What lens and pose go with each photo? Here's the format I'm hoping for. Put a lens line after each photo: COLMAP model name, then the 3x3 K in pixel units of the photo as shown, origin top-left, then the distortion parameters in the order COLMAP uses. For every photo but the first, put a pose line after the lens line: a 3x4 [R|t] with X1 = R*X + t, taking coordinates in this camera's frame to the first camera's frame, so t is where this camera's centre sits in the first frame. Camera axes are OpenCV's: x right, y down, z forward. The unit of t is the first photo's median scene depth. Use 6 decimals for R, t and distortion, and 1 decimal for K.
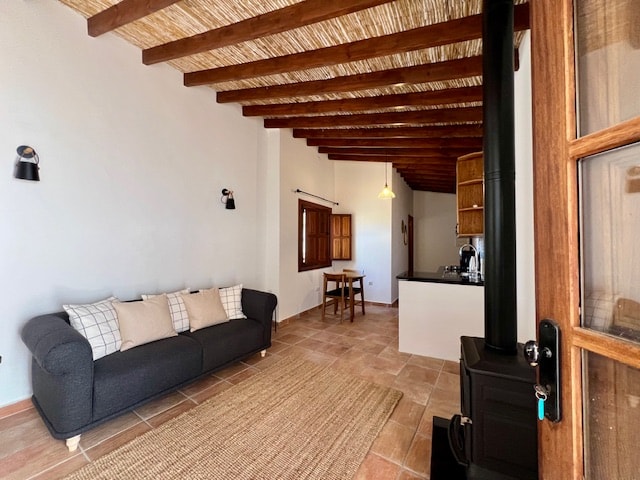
lens RADIAL K [[256.0, 0, 320.0], [0, 256.0, 240.0], [0, 0, 1]] dist [-0.004574, -0.000178]
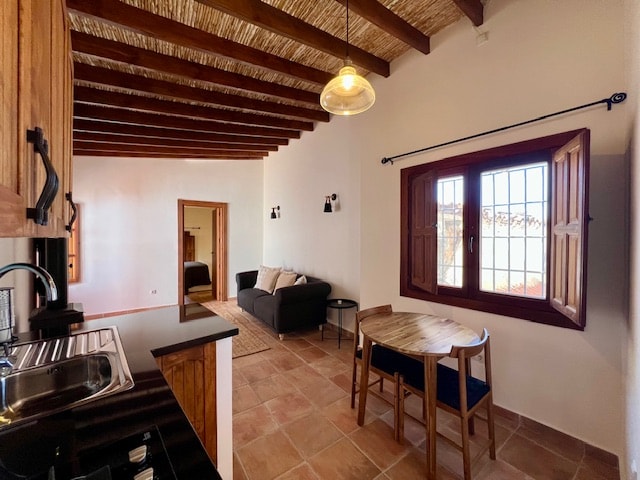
lens RADIAL K [[256.4, 0, 320.0], [0, 256.4, 240.0], [0, 0, 1]] dist [-0.001626, -0.000487]
pose [[-0.352651, 0.008895, -0.935713, 0.852988], [0.010849, 0.999926, 0.005416, -0.007692], [0.935692, -0.008242, -0.352722, 1.653431]]
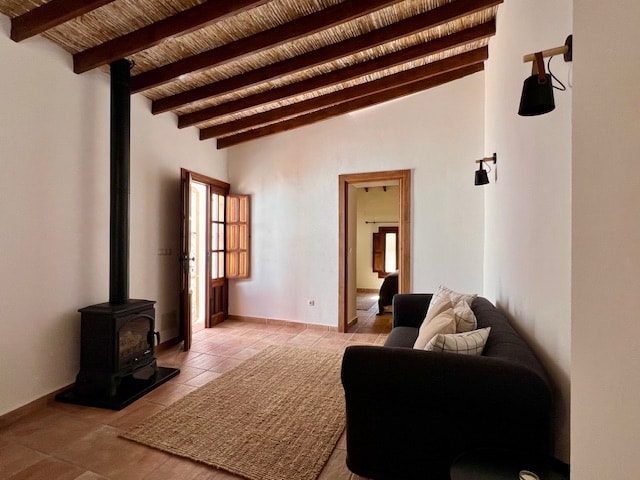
lens RADIAL K [[322.3, 0, 320.0], [0, 322.3, 240.0], [0, 0, 1]] dist [-0.000459, -0.000054]
pose [[-0.975670, -0.002810, -0.219226, -0.028196], [0.000130, 0.999910, -0.013394, 0.041579], [0.219244, -0.013096, -0.975582, 1.593022]]
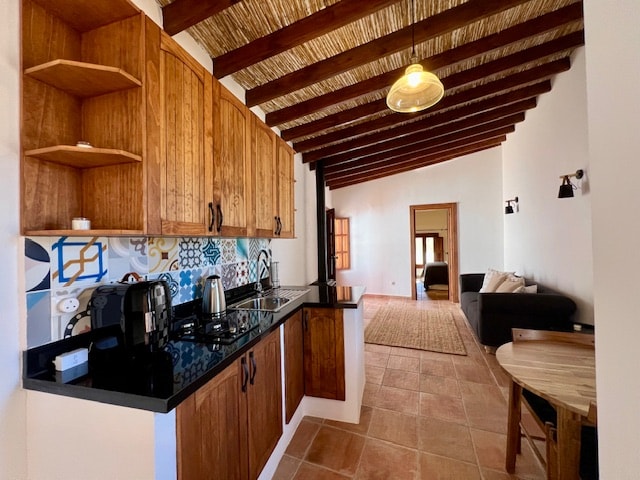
lens RADIAL K [[256.0, 0, 320.0], [0, 256.0, 240.0], [0, 0, 1]] dist [-0.004574, -0.000178]
pose [[-0.978043, 0.016621, -0.207737, 0.671403], [0.021519, 0.999541, -0.021338, 0.011861], [0.207287, -0.025340, -0.977952, 1.952777]]
